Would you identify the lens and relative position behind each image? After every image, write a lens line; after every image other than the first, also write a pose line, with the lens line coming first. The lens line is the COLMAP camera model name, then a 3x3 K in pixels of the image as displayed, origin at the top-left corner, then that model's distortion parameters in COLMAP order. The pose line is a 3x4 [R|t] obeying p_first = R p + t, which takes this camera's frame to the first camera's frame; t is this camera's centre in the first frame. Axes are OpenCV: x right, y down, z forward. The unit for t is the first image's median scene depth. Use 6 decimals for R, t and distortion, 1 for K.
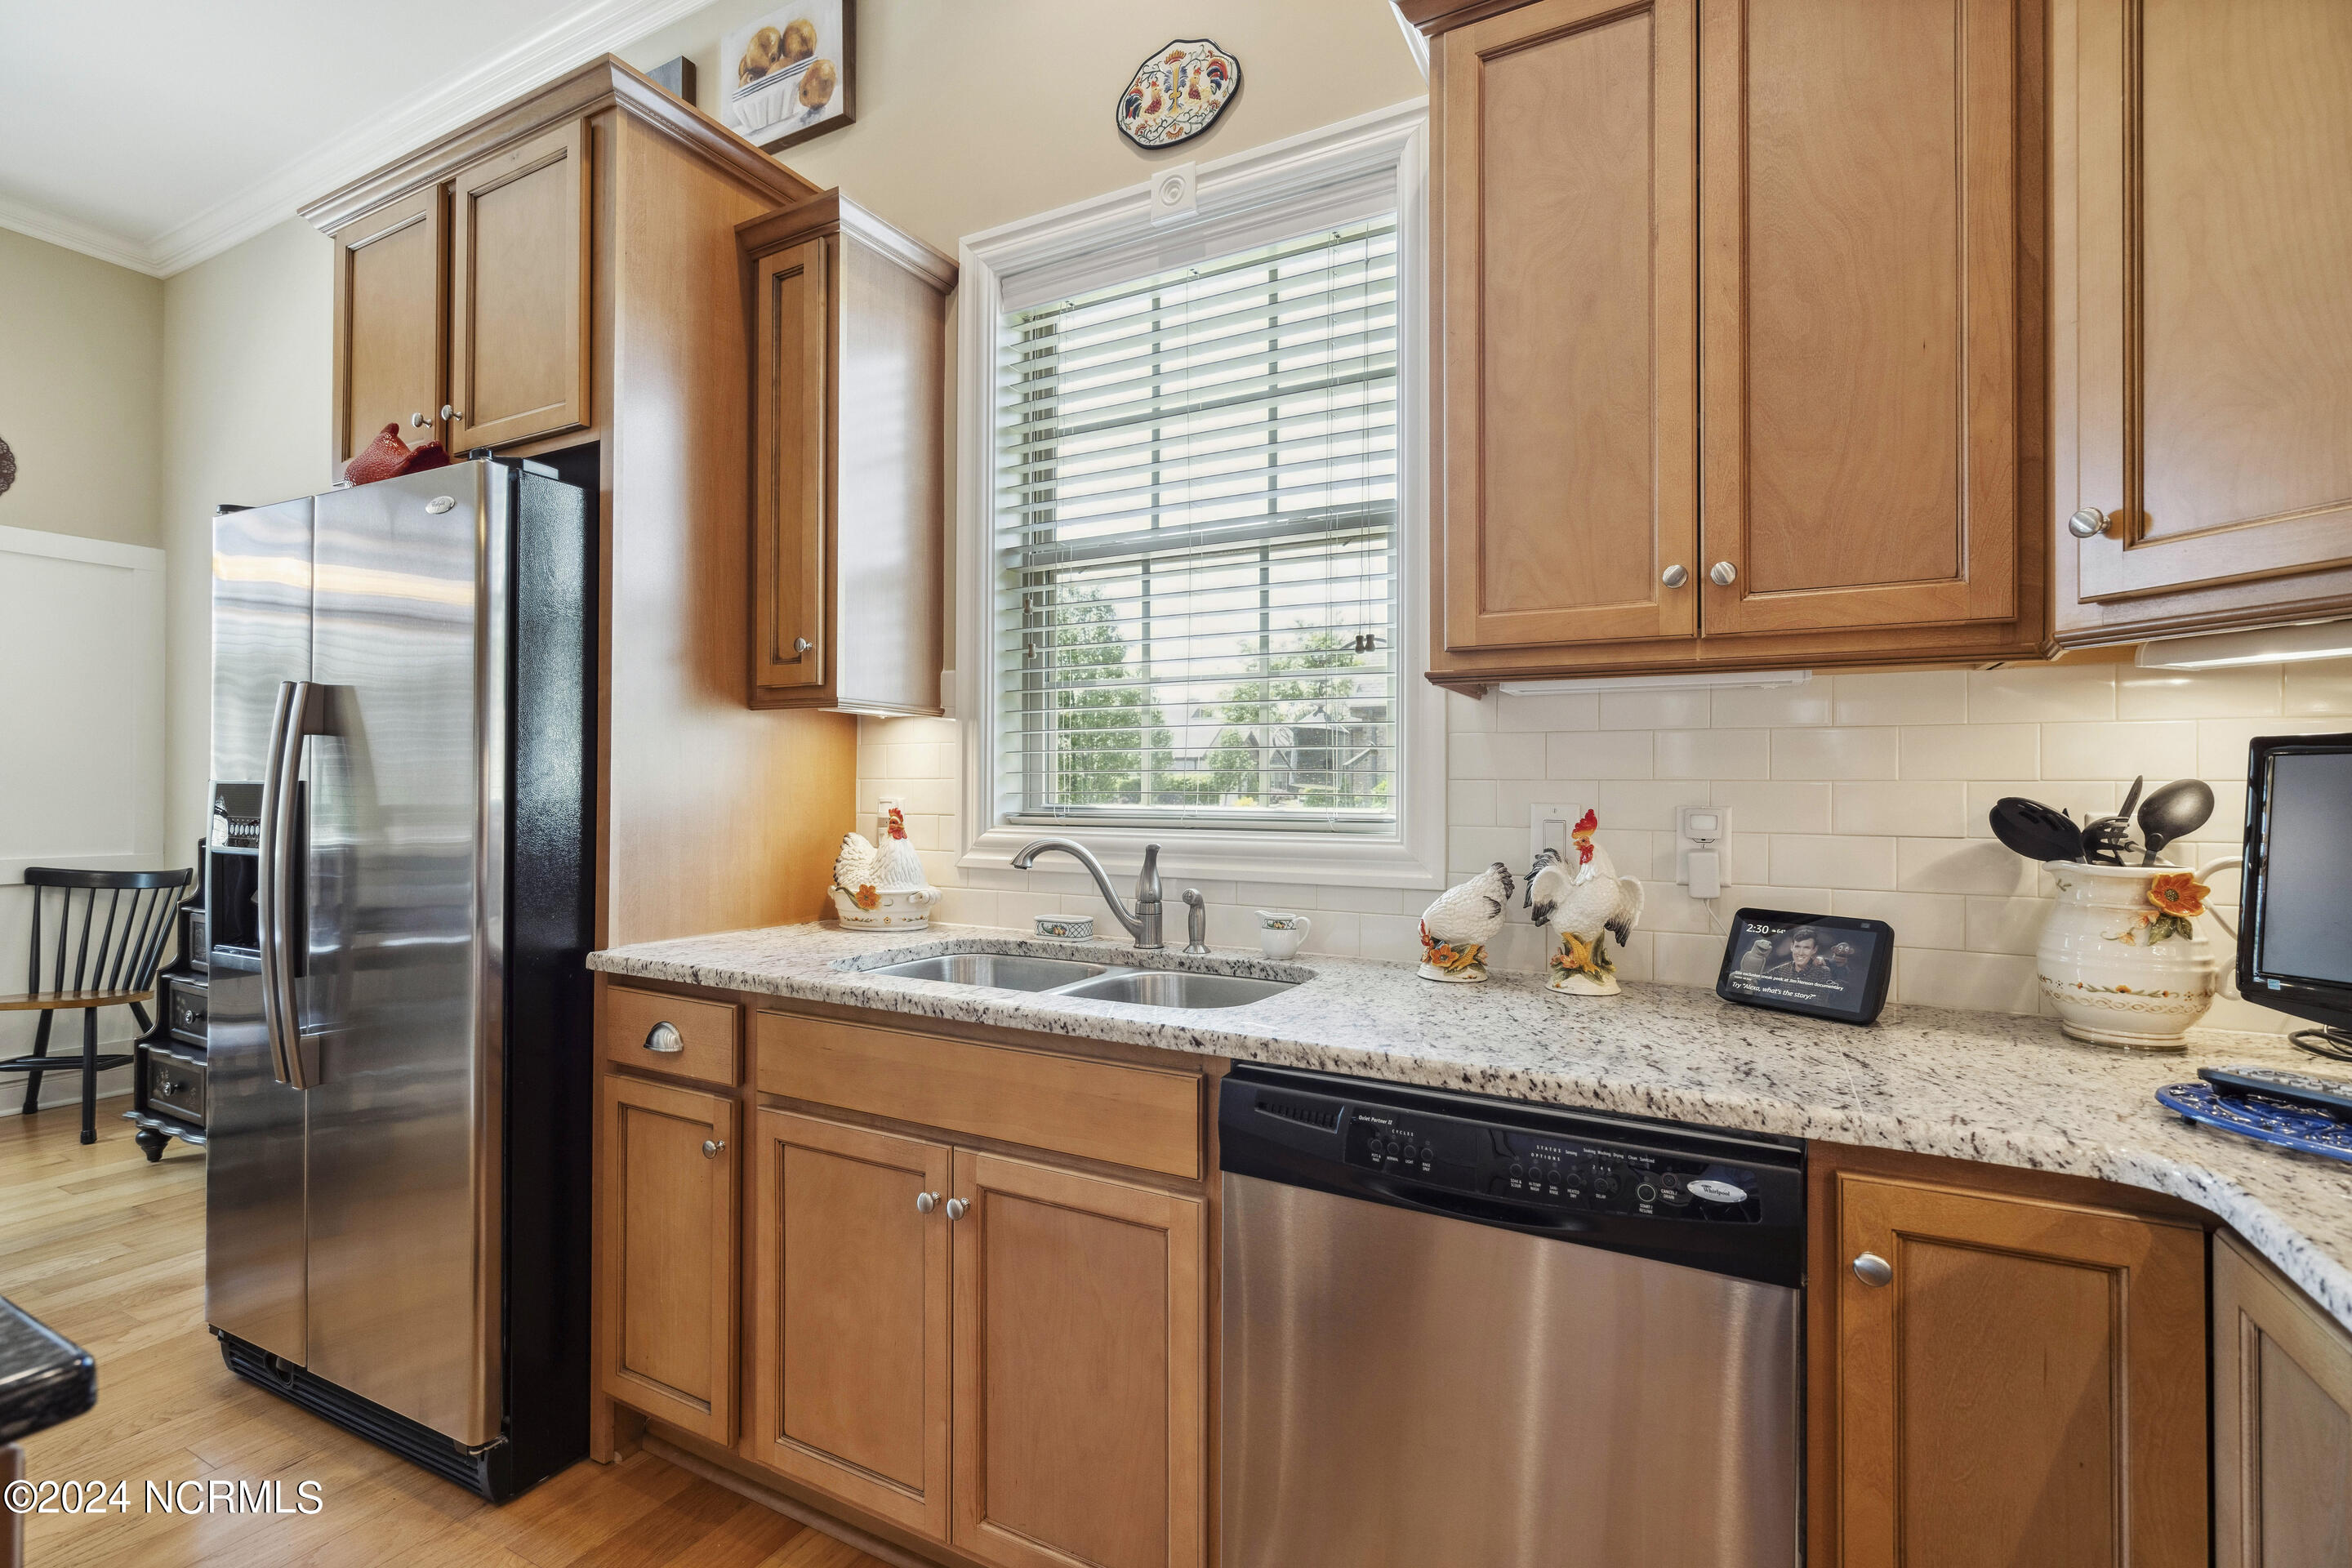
lens RADIAL K [[1059.8, 0, 1172.4], [0, 1059.8, 783.7], [0, 0, 1]] dist [0.008242, -0.000072]
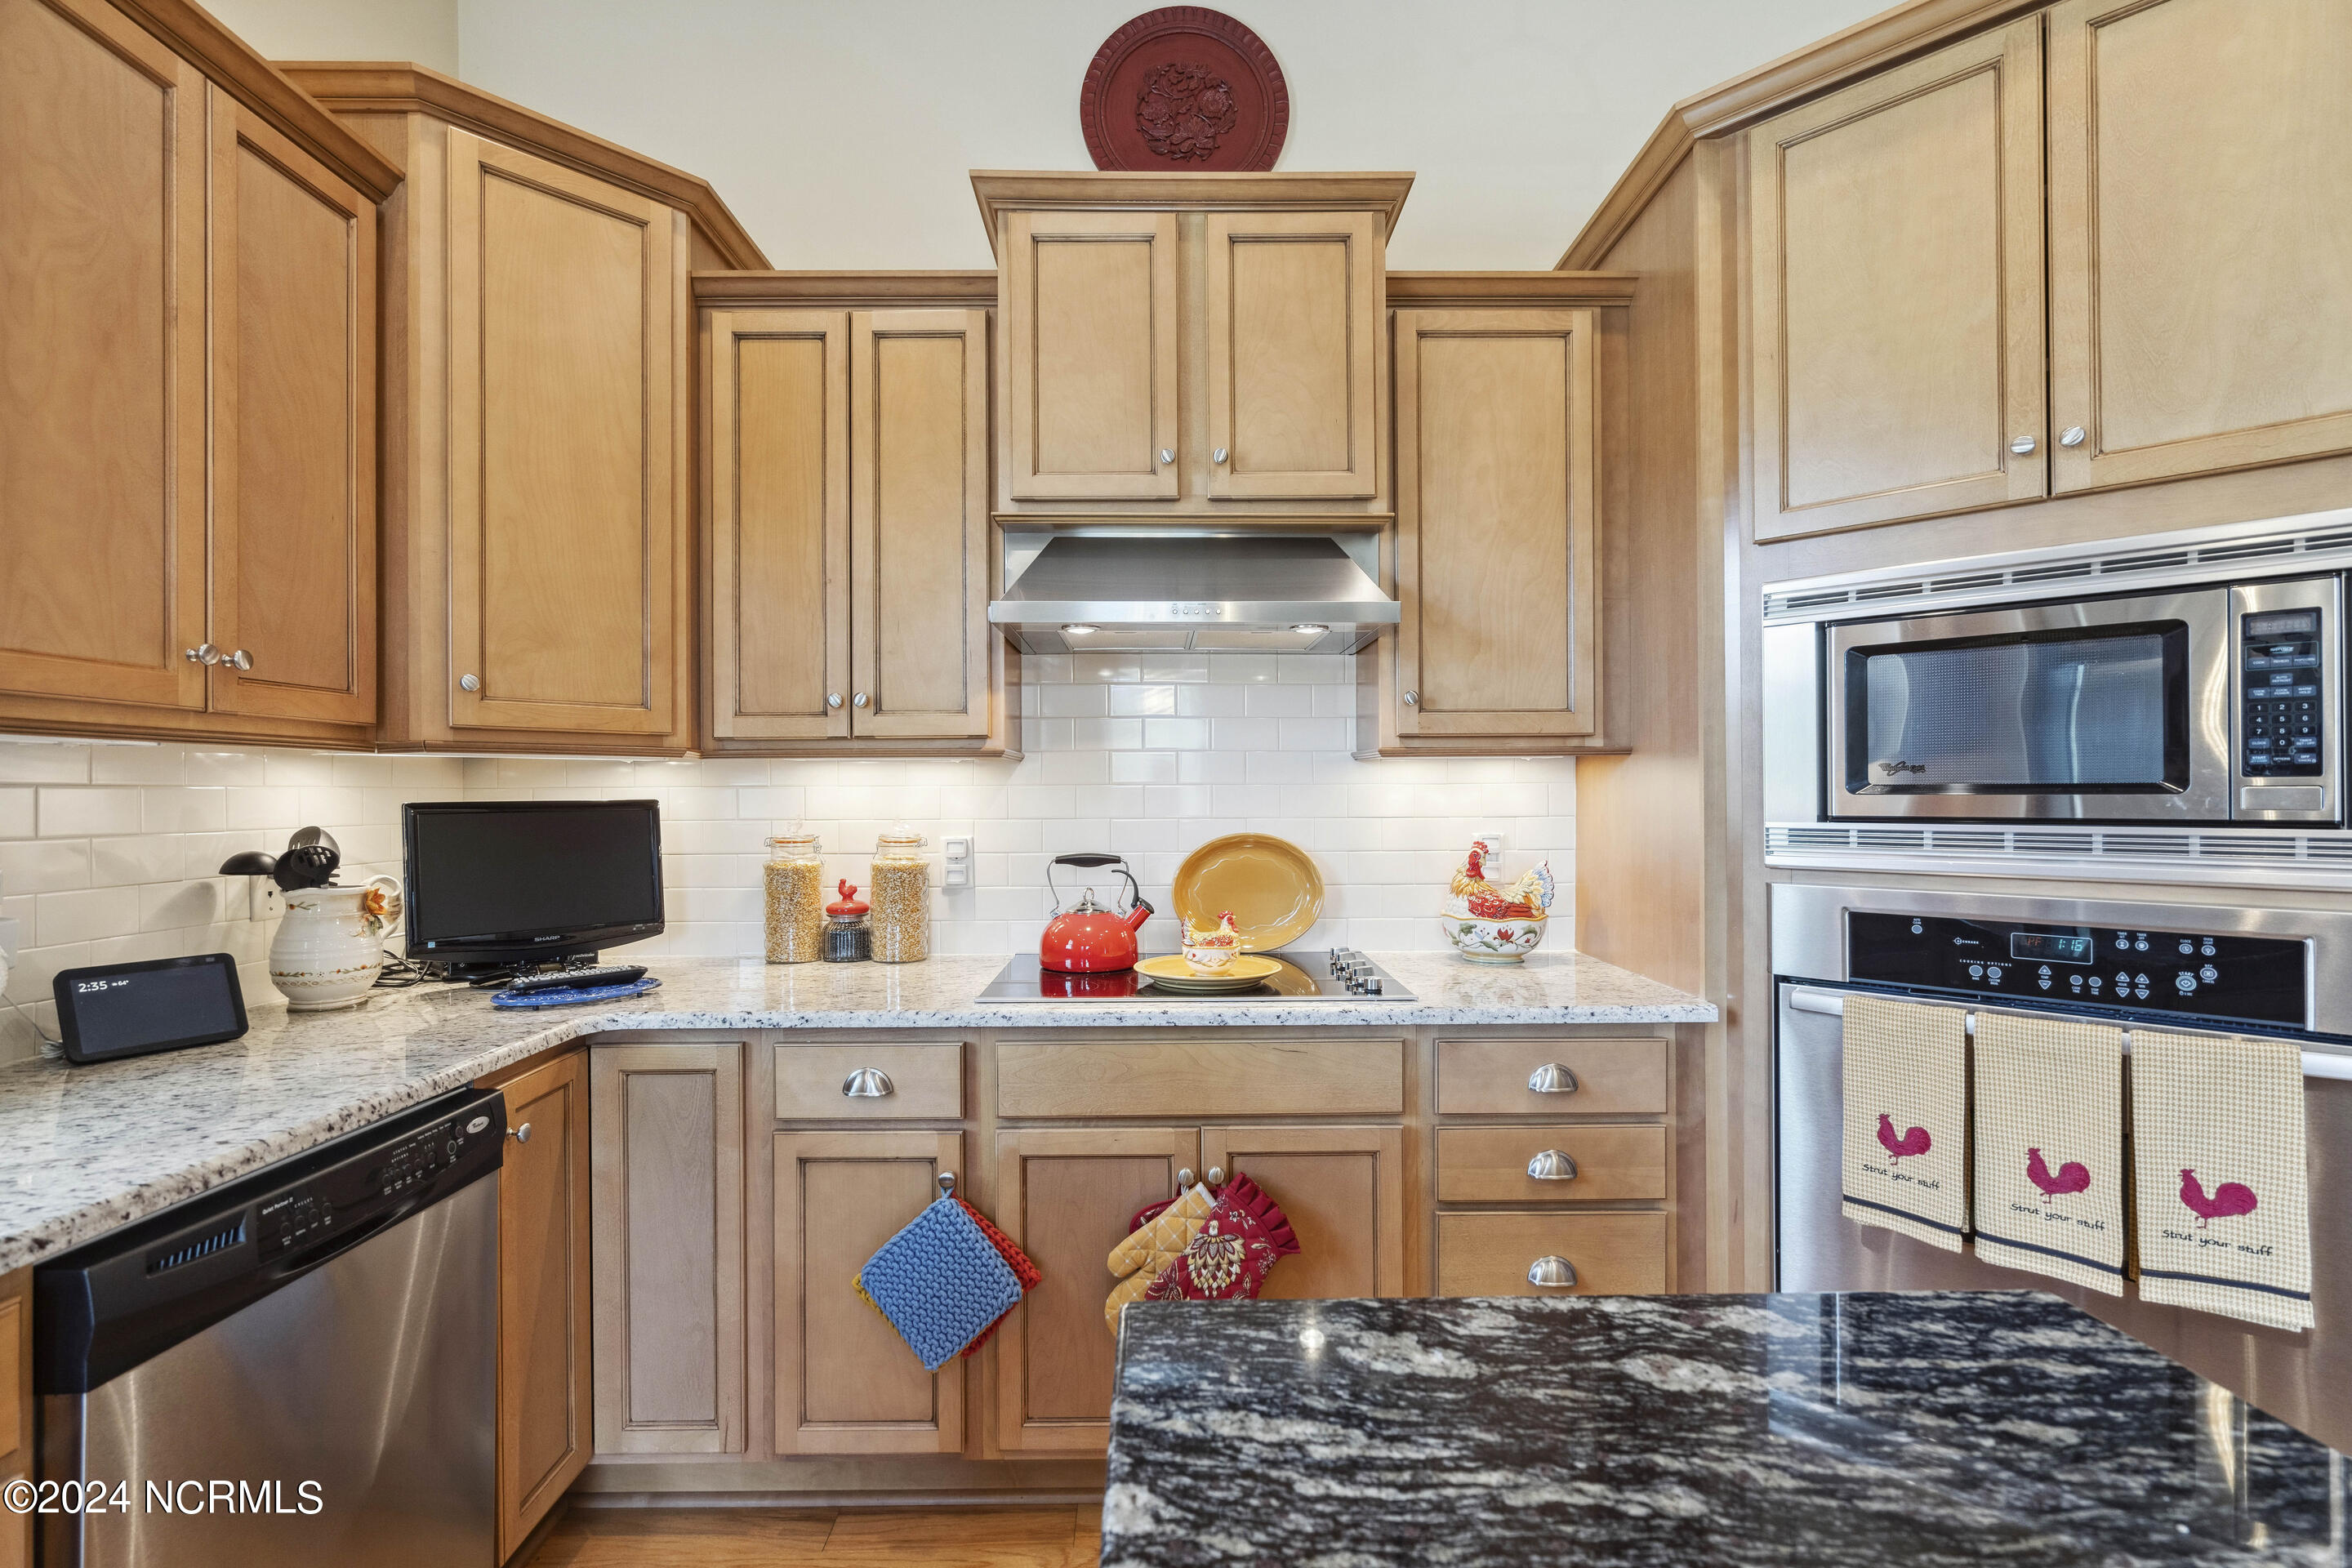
lens RADIAL K [[1059.8, 0, 1171.1], [0, 1059.8, 788.4], [0, 0, 1]] dist [0.008242, -0.000072]
pose [[-0.480224, -0.000756, 0.877145, -1.100155], [-0.008992, 0.999951, -0.004061, -0.074747], [-0.877100, -0.009837, -0.480208, 0.771716]]
